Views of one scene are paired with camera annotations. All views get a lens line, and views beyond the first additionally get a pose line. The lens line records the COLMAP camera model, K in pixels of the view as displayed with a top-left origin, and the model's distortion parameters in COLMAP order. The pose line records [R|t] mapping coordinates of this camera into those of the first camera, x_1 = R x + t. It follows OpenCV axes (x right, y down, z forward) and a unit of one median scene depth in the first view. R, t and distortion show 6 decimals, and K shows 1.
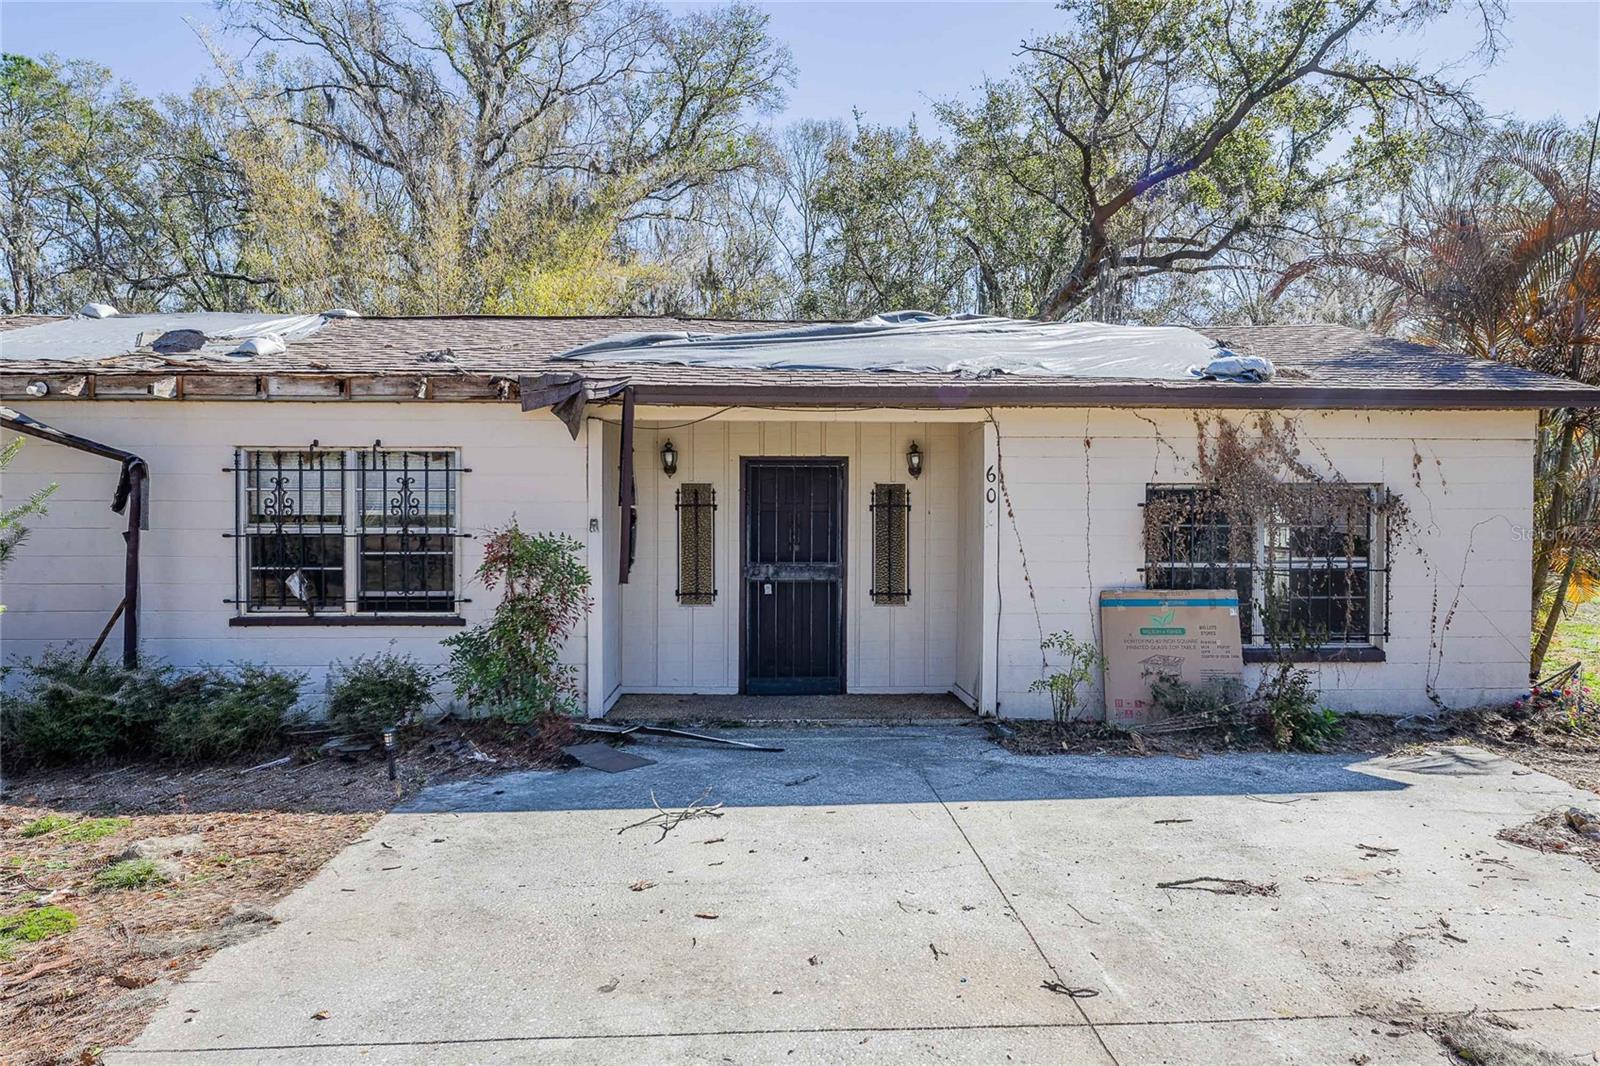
lens RADIAL K [[1089.7, 0, 798.1], [0, 1089.7, 531.6], [0, 0, 1]] dist [-0.010813, 0.001391]
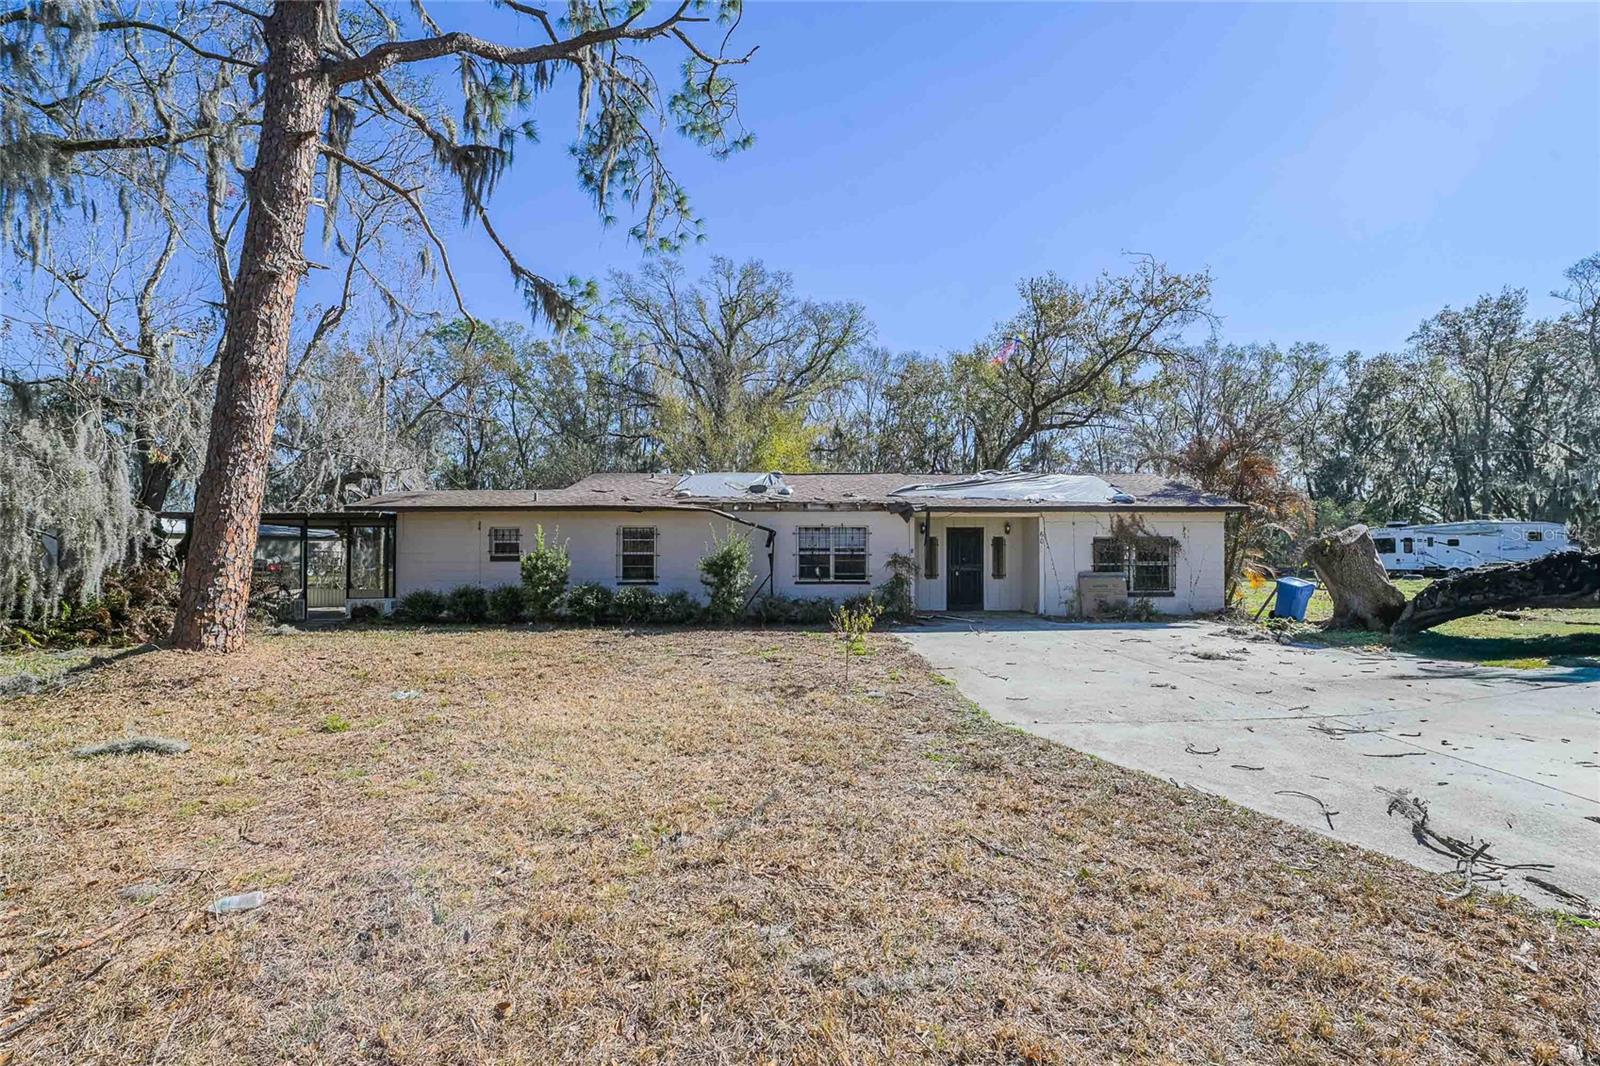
lens RADIAL K [[646.6, 0, 803.0], [0, 646.6, 535.1], [0, 0, 1]] dist [-0.009462, -0.000528]
pose [[0.999808, -0.003199, -0.019314, -0.446255], [0.002557, 0.999445, -0.033203, 0.007628], [0.019410, 0.033147, 0.999262, -0.794894]]
